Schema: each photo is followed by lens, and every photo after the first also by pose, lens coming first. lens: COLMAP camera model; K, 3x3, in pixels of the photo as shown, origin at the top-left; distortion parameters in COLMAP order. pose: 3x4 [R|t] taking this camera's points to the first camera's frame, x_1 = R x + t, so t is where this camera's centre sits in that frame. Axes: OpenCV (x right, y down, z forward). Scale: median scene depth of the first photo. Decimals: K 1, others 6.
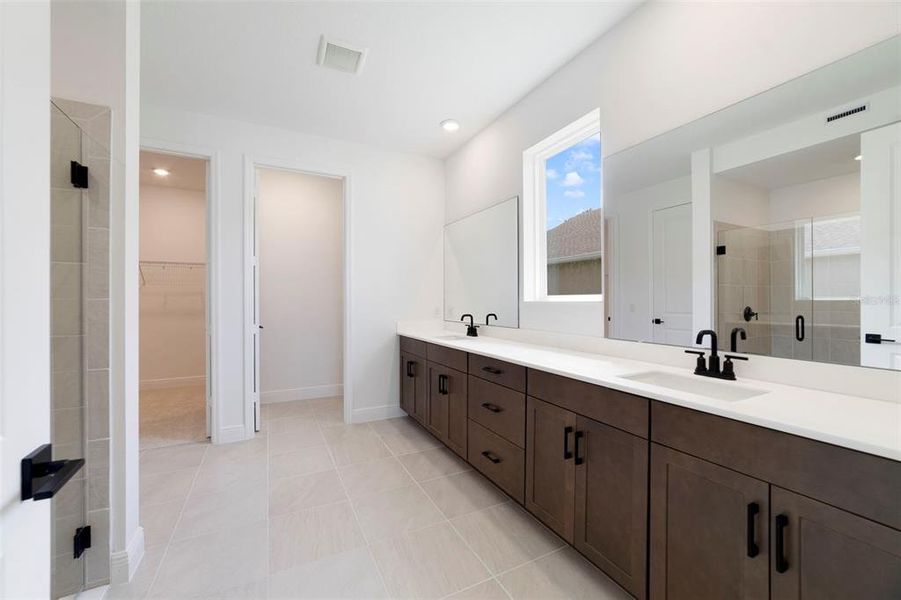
lens RADIAL K [[346.7, 0, 438.6], [0, 346.7, 299.3], [0, 0, 1]] dist [-0.024746, 0.007089]
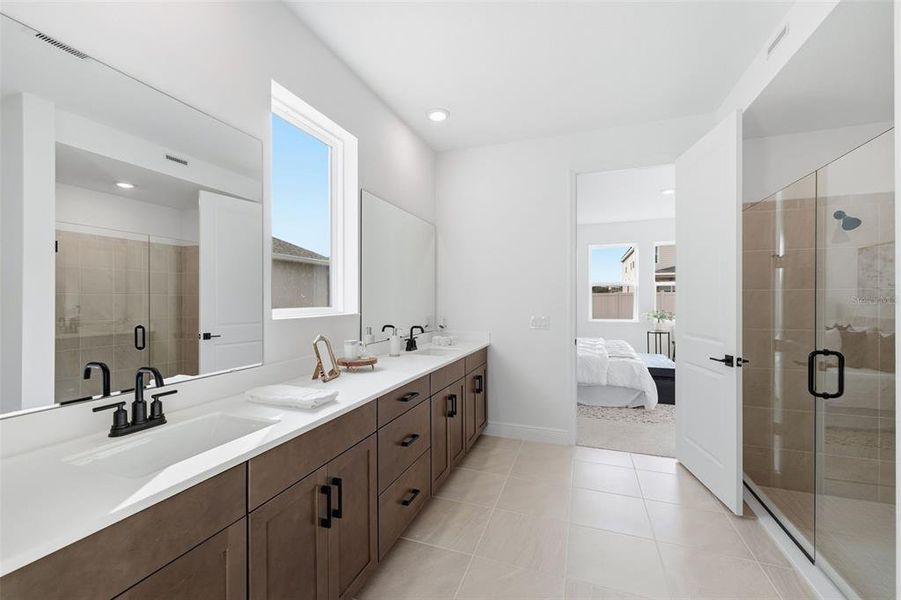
lens RADIAL K [[378.8, 0, 450.4], [0, 378.8, 302.8], [0, 0, 1]] dist [0.010784, 0.000149]
pose [[-0.700038, -0.000643, 0.714105, -0.613637], [0.000882, 0.999998, 0.001765, -0.033238], [-0.714105, 0.001865, -0.700036, 1.634496]]
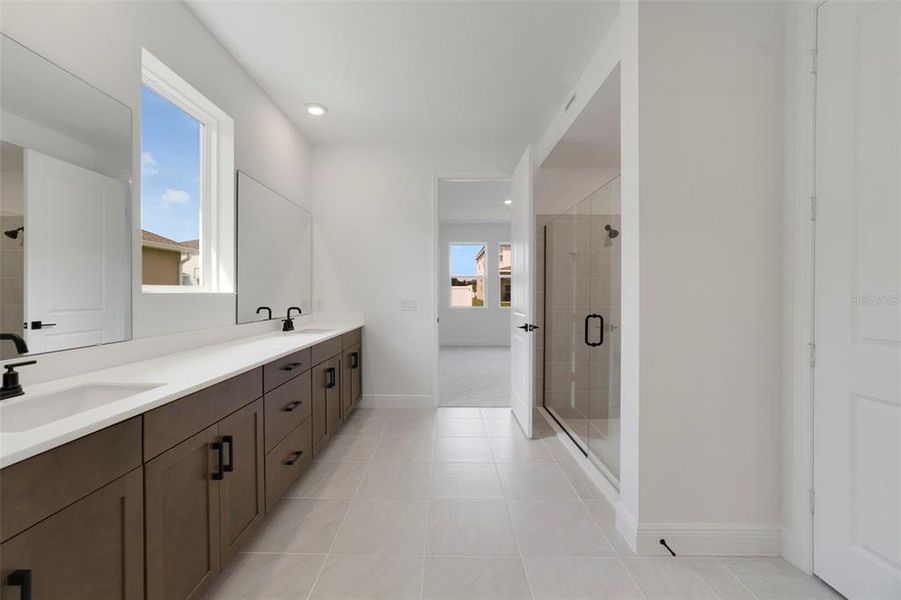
lens RADIAL K [[360.6, 0, 449.7], [0, 360.6, 298.3], [0, 0, 1]] dist [0.000147, 0.000154]
pose [[-0.902669, -0.004192, 0.430315, -0.674602], [-0.000624, 0.999964, 0.008431, 0.010217], [-0.430335, 0.007342, -0.902639, 1.749238]]
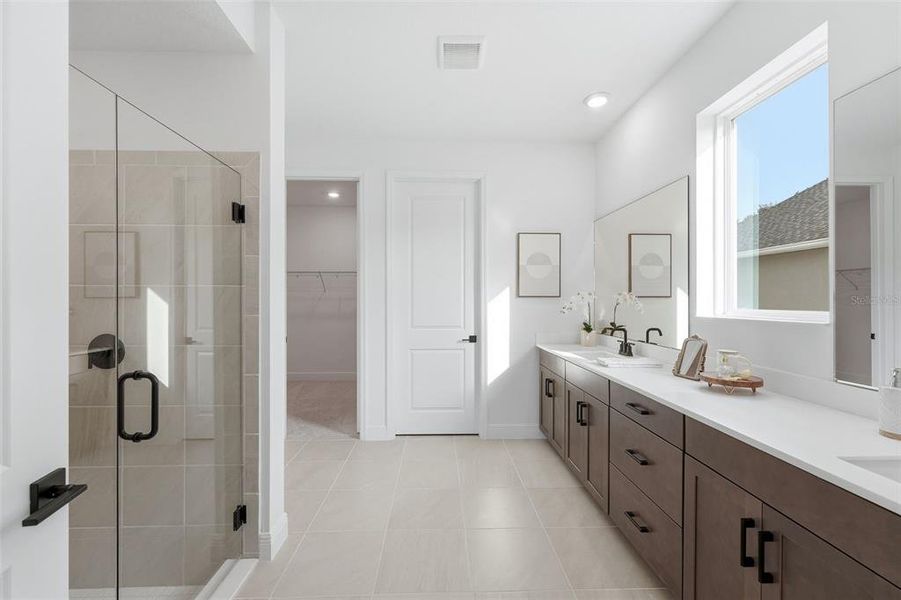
lens RADIAL K [[360.6, 0, 449.7], [0, 360.6, 298.3], [0, 0, 1]] dist [0.000147, 0.000154]
pose [[0.912425, -0.000003, -0.409245, 0.102389], [0.000194, 1.000000, 0.000424, -0.043009], [0.409245, -0.000466, 0.912424, 0.095143]]
